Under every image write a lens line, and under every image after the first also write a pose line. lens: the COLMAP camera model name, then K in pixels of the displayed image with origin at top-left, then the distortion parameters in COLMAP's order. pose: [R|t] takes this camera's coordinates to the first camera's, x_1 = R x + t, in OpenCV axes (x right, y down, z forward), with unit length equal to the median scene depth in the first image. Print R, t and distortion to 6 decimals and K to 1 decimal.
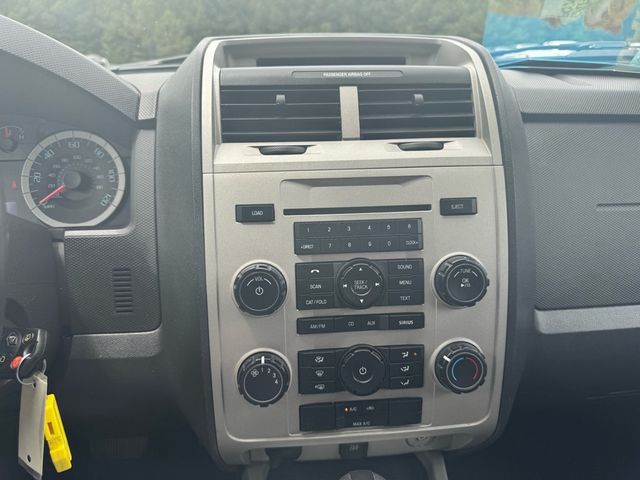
lens RADIAL K [[454.4, 0, 320.0], [0, 454.4, 240.0], [0, 0, 1]] dist [0.006992, -0.005956]
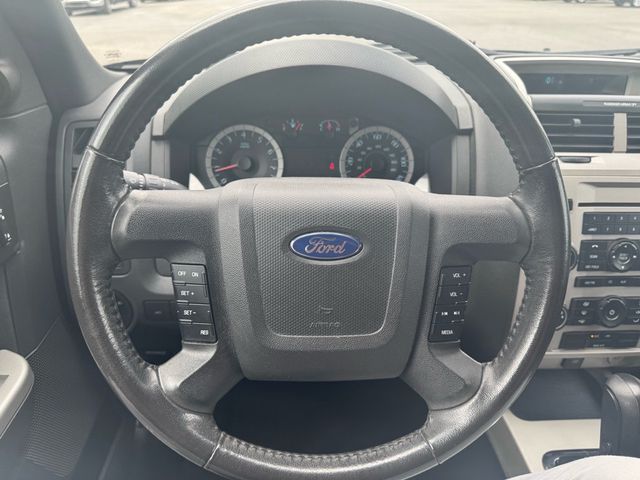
lens RADIAL K [[438.1, 0, 320.0], [0, 438.1, 240.0], [0, 0, 1]] dist [0.003929, -0.044137]
pose [[0.998936, 0.042540, -0.017795, -0.842956], [-0.039329, 0.987468, 0.152842, -0.126655], [0.024074, -0.151980, 0.988090, -0.396516]]
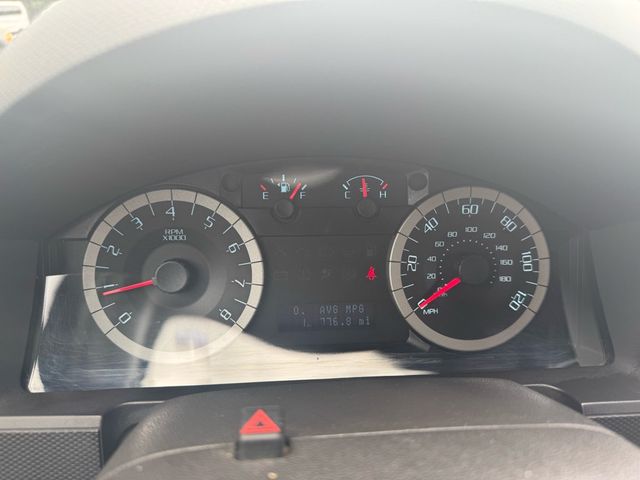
lens RADIAL K [[454.4, 0, 320.0], [0, 454.4, 240.0], [0, 0, 1]] dist [0.006992, -0.005956]
pose [[0.999488, 0.026724, -0.017570, -0.913419], [-0.025337, 0.996865, 0.074951, -0.262353], [0.019518, -0.074467, 0.997032, 0.486854]]
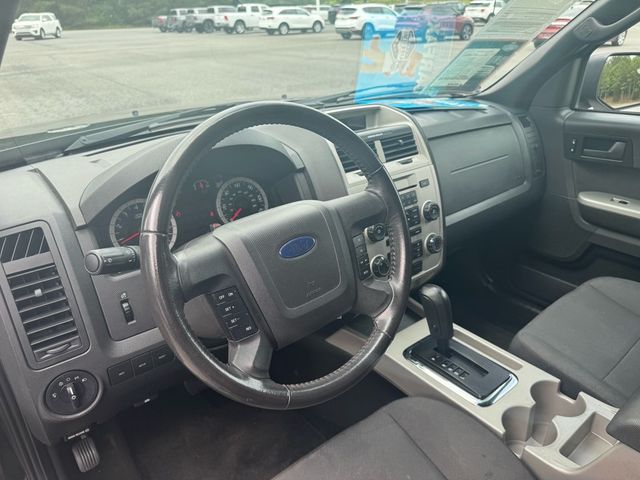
lens RADIAL K [[447.4, 0, 328.8], [0, 447.4, 238.6], [0, 0, 1]] dist [-0.004049, -0.004619]
pose [[0.829527, -0.238058, 0.505187, -1.483908], [0.198101, 0.971202, 0.132371, -0.209376], [-0.522150, -0.009727, 0.852798, -0.873116]]
